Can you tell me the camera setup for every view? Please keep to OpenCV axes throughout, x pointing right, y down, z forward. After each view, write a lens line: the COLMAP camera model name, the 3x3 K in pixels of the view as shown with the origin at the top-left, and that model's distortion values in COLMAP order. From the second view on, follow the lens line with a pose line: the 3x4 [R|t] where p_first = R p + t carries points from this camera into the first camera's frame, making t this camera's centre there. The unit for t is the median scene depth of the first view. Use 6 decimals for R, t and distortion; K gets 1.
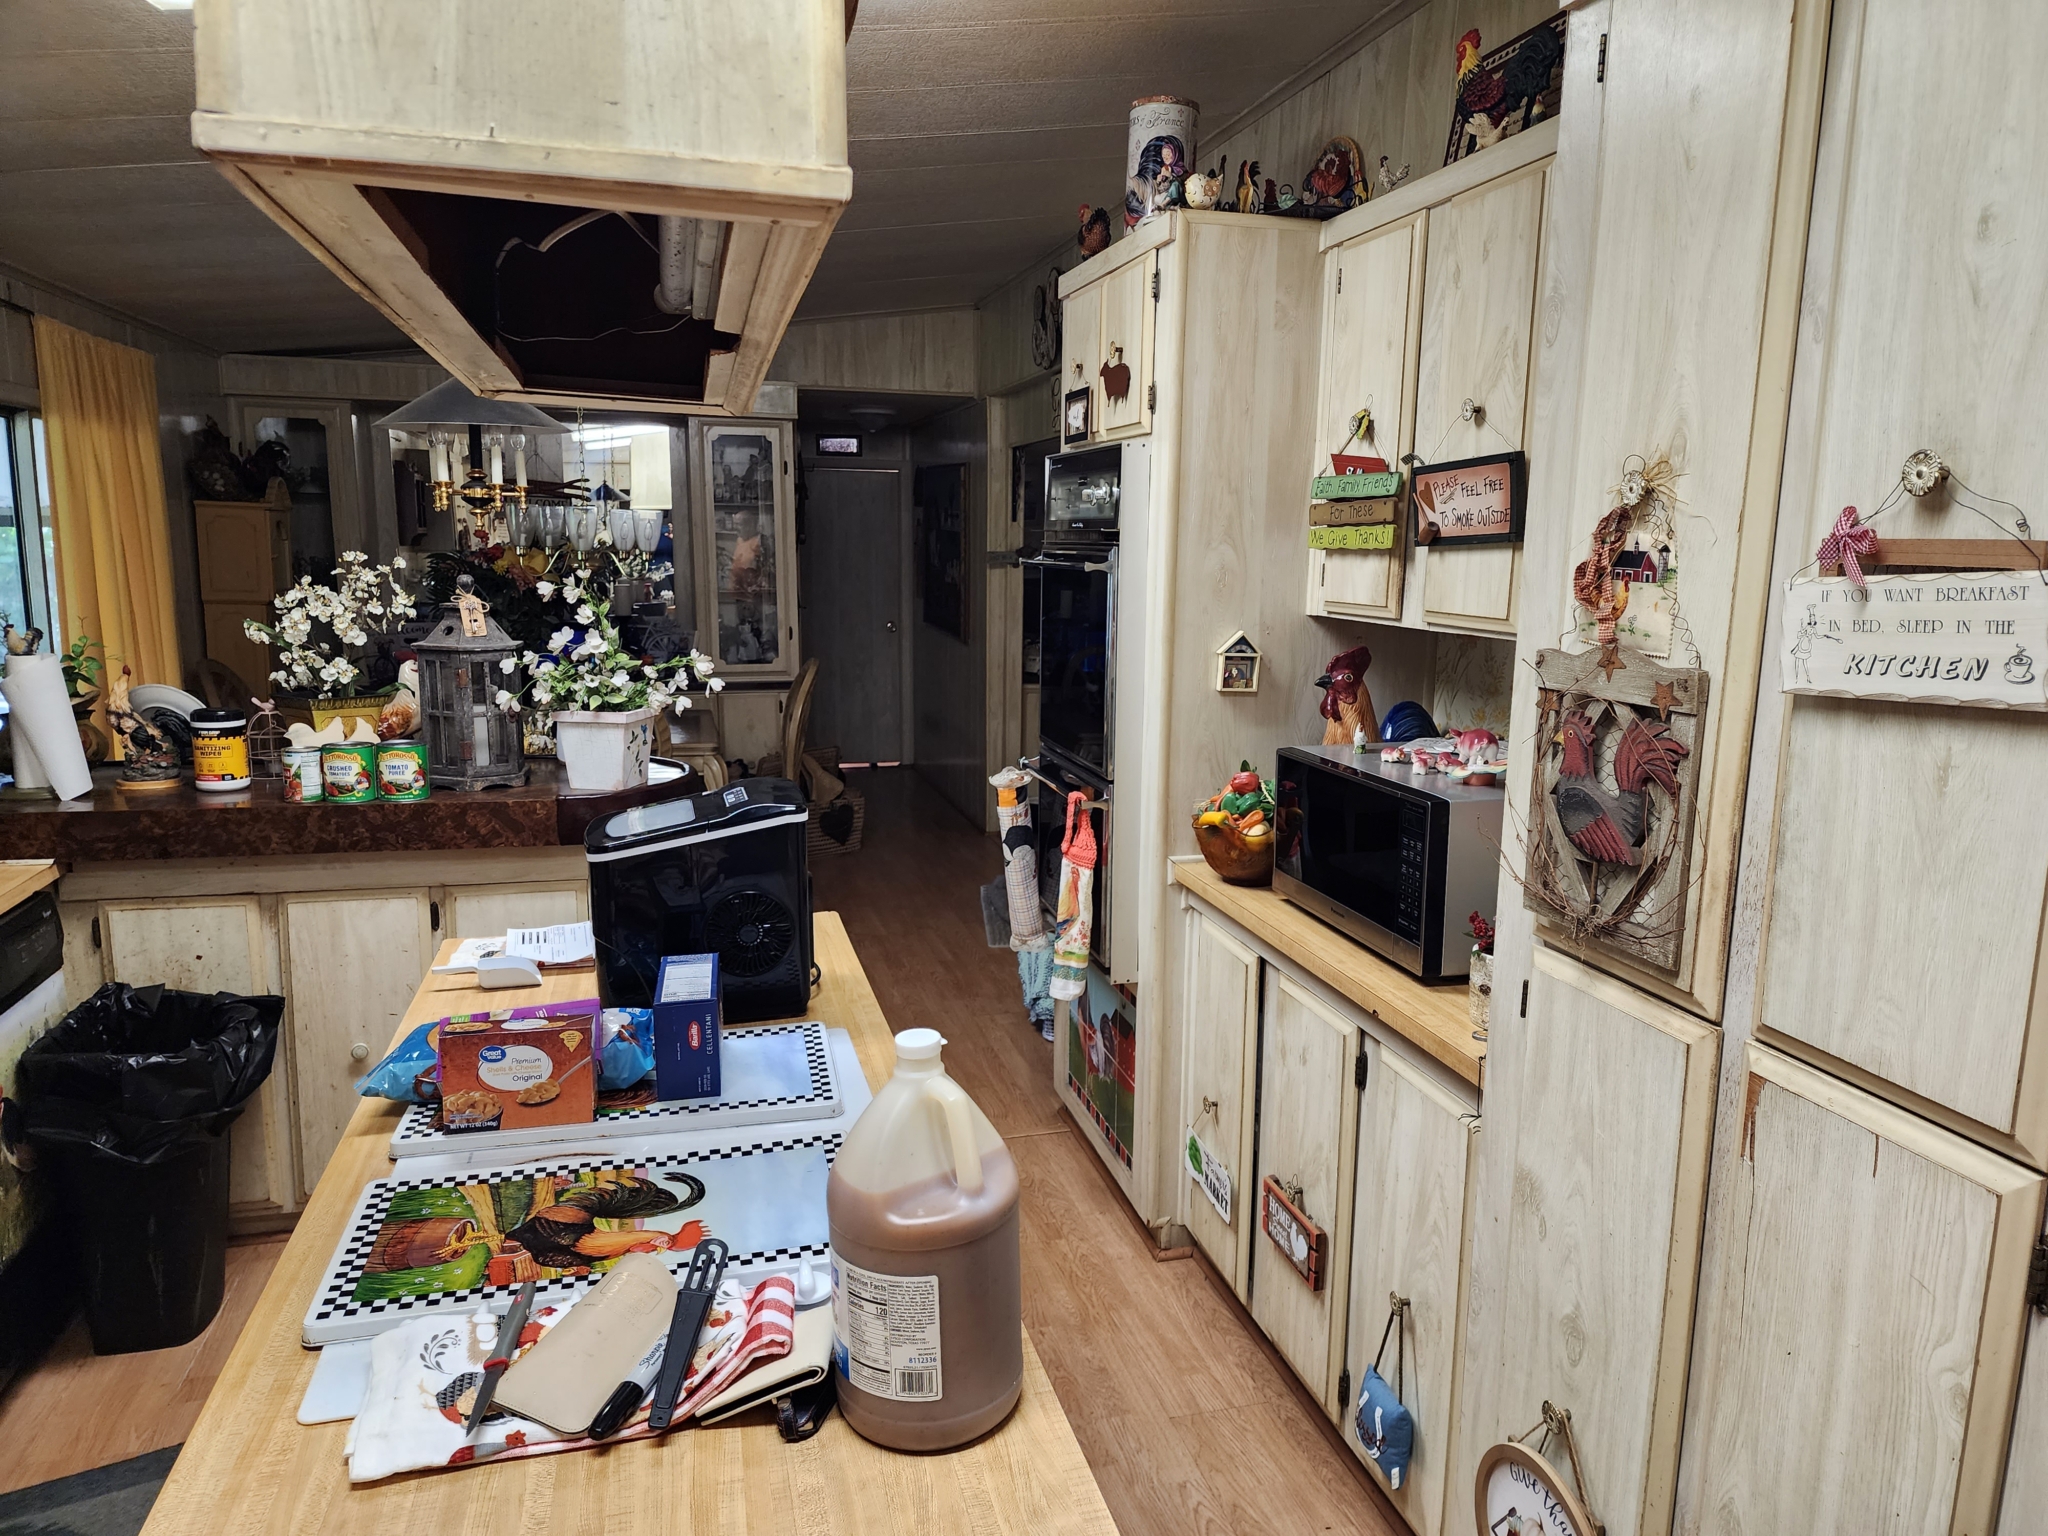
lens RADIAL K [[1358.0, 0, 1020.7], [0, 1358.0, 757.9], [0, 0, 1]] dist [0.077657, -0.068156]
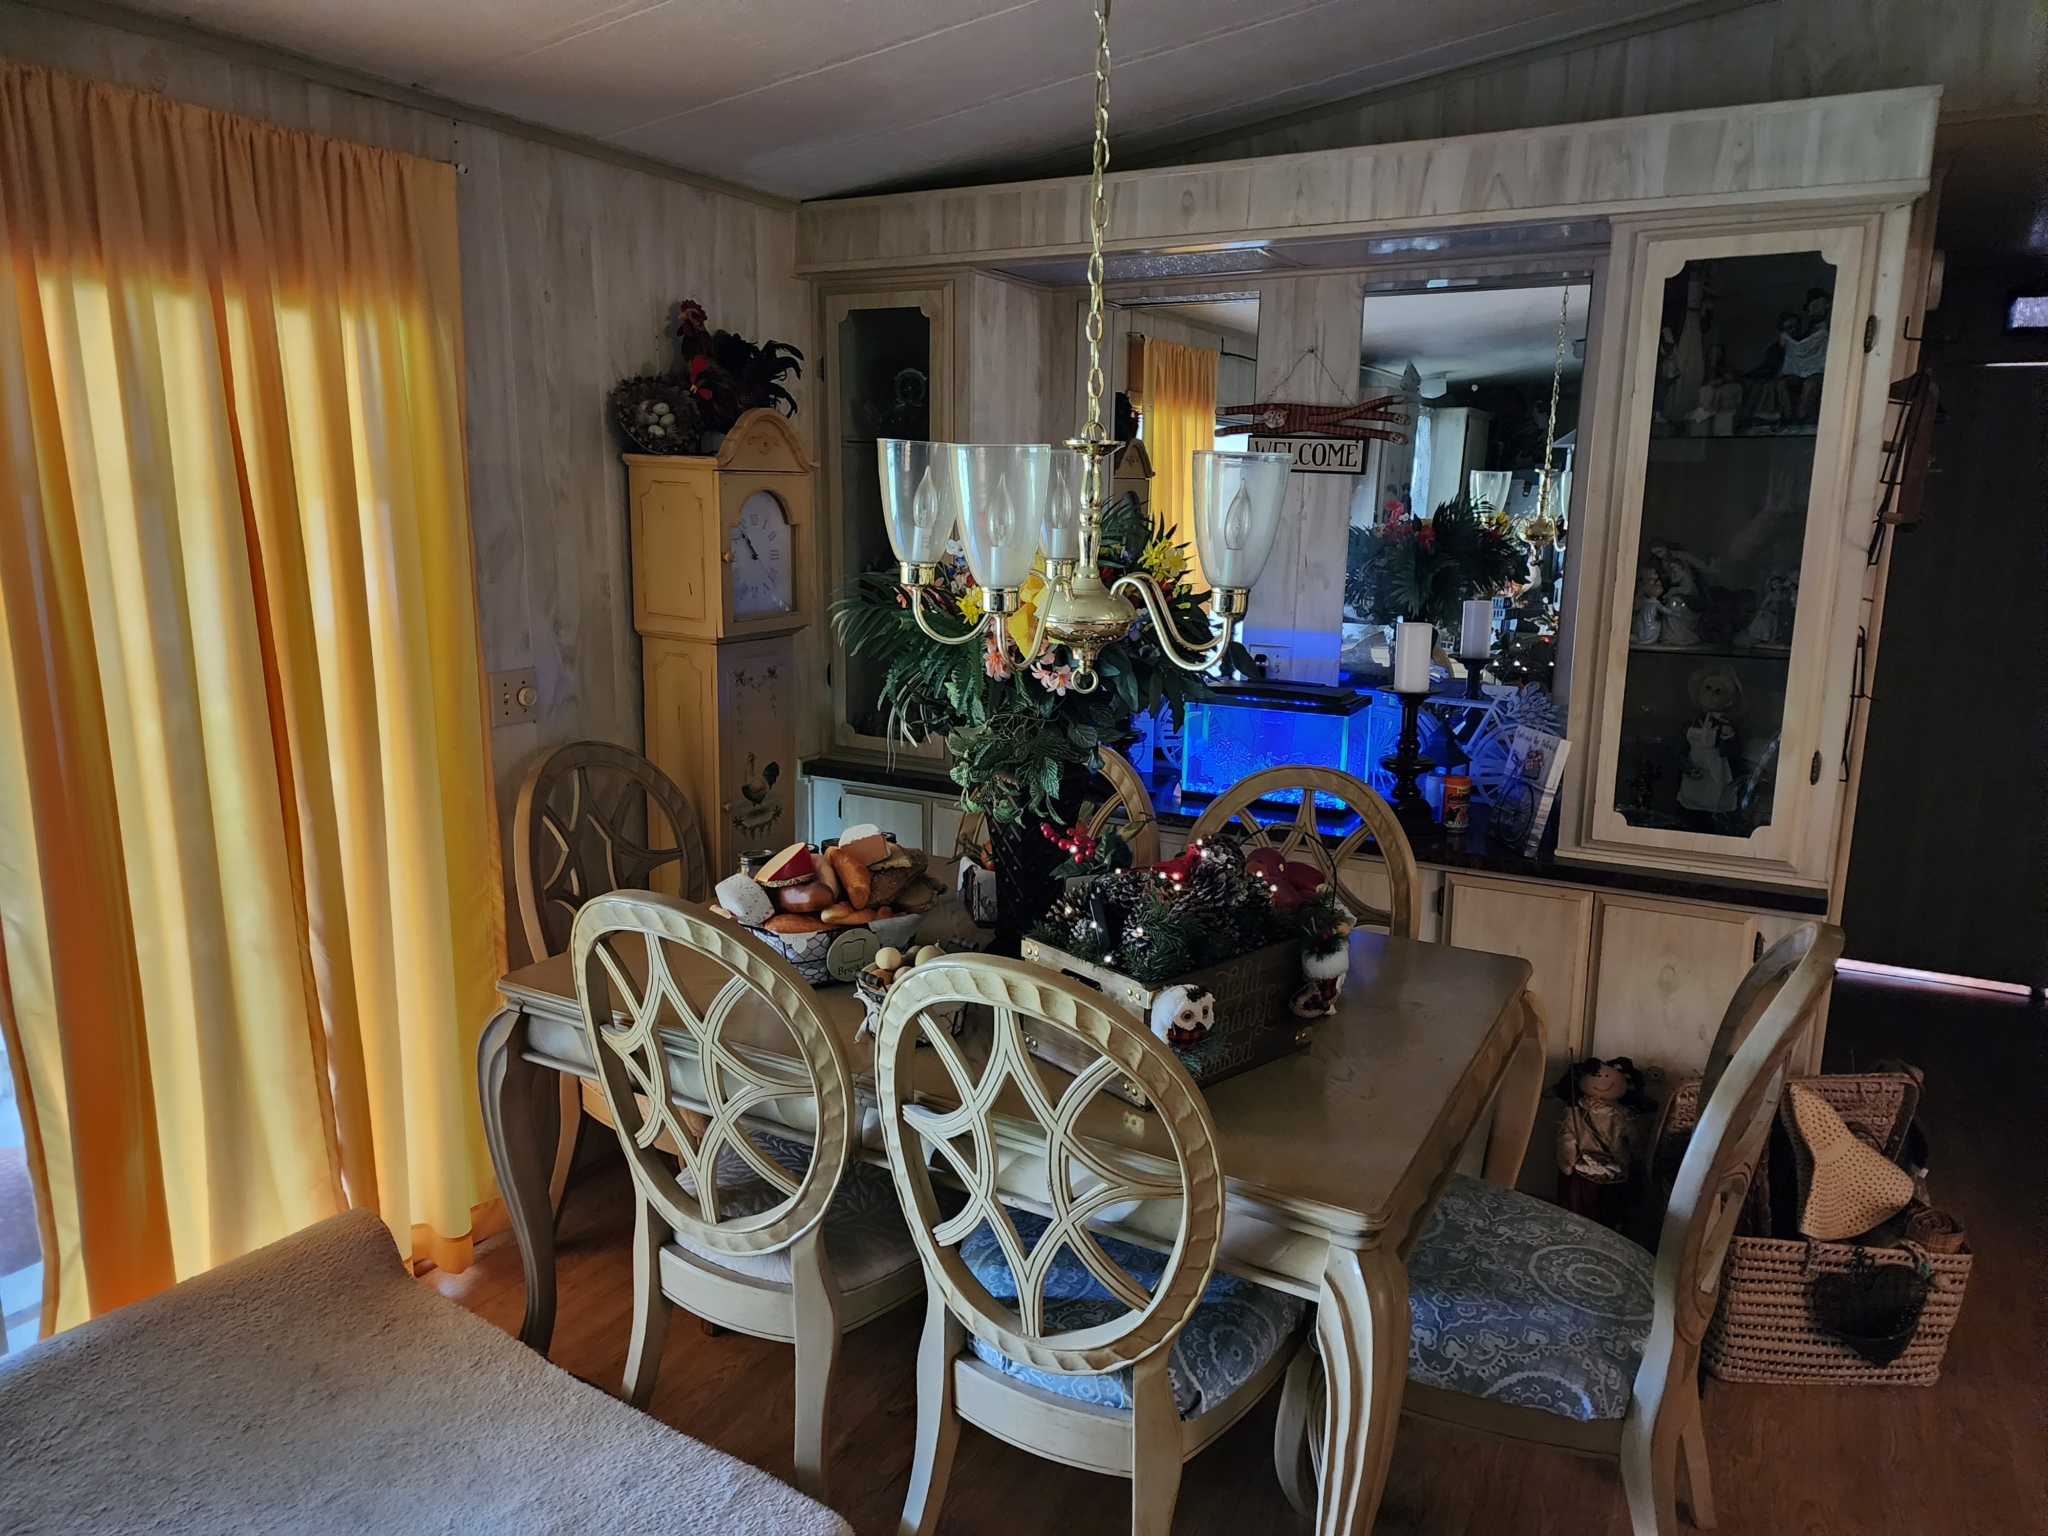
lens RADIAL K [[1376.5, 0, 1024.0], [0, 1376.5, 768.0], [0, 0, 1]] dist [0.003379, 0.001470]
pose [[0.734222, 0.130681, -0.666214, -0.130720], [-0.111502, 0.991186, 0.071541, -0.170952], [0.669691, 0.021757, 0.742321, 1.007750]]
